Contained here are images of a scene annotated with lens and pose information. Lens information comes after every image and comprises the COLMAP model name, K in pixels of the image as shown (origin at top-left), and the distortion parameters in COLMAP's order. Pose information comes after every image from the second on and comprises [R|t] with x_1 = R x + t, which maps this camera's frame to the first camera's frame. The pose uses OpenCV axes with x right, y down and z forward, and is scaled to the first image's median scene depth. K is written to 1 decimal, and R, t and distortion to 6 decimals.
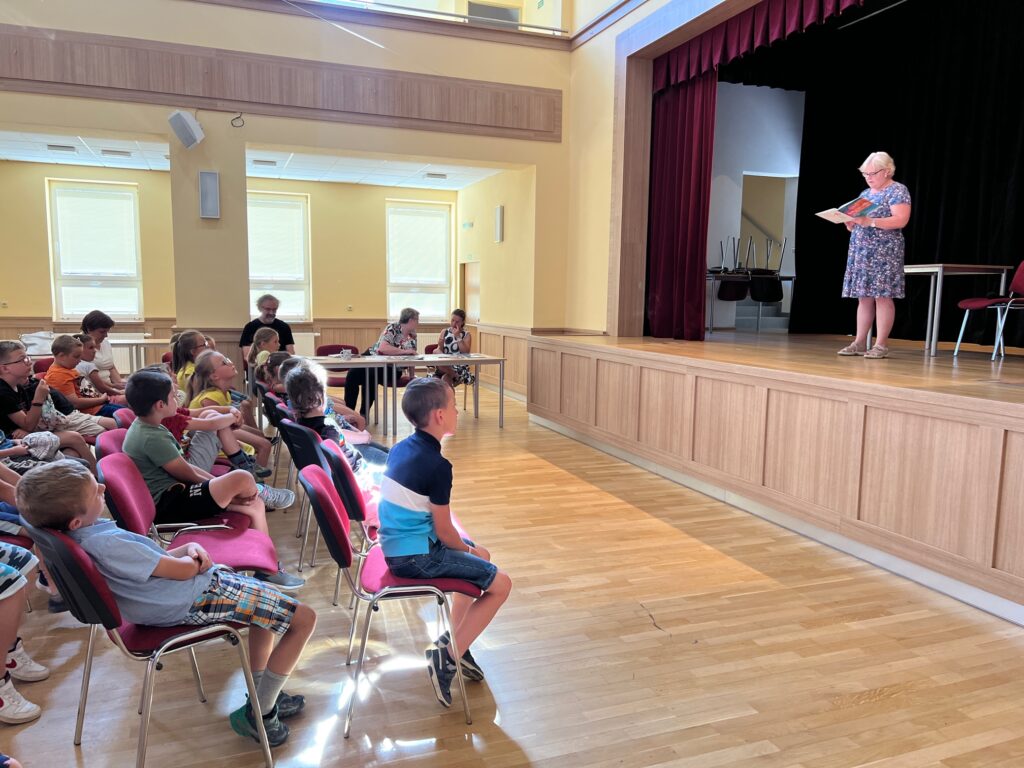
lens RADIAL K [[782.0, 0, 512.0], [0, 782.0, 384.0], [0, 0, 1]] dist [0.049323, -0.004973]
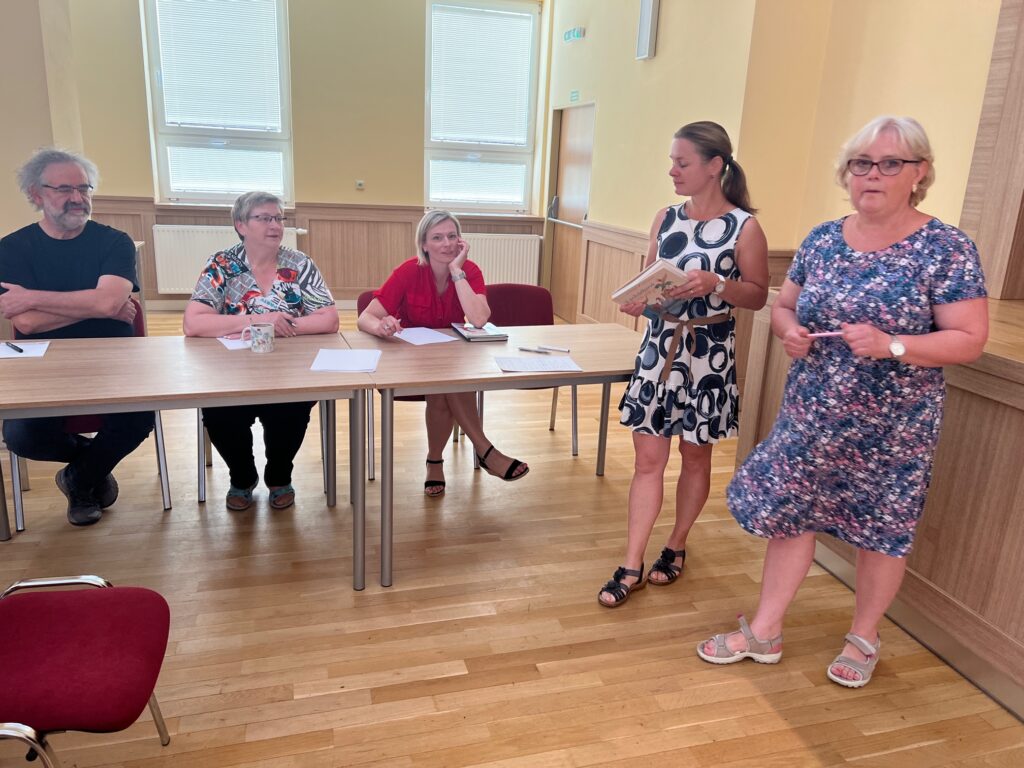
lens RADIAL K [[782.0, 0, 512.0], [0, 782.0, 384.0], [0, 0, 1]] dist [0.049323, -0.004973]
pose [[0.995711, 0.055446, -0.074068, -0.067993], [-0.043369, 0.986847, 0.155729, -0.071663], [0.081728, -0.151849, 0.985019, 0.634364]]
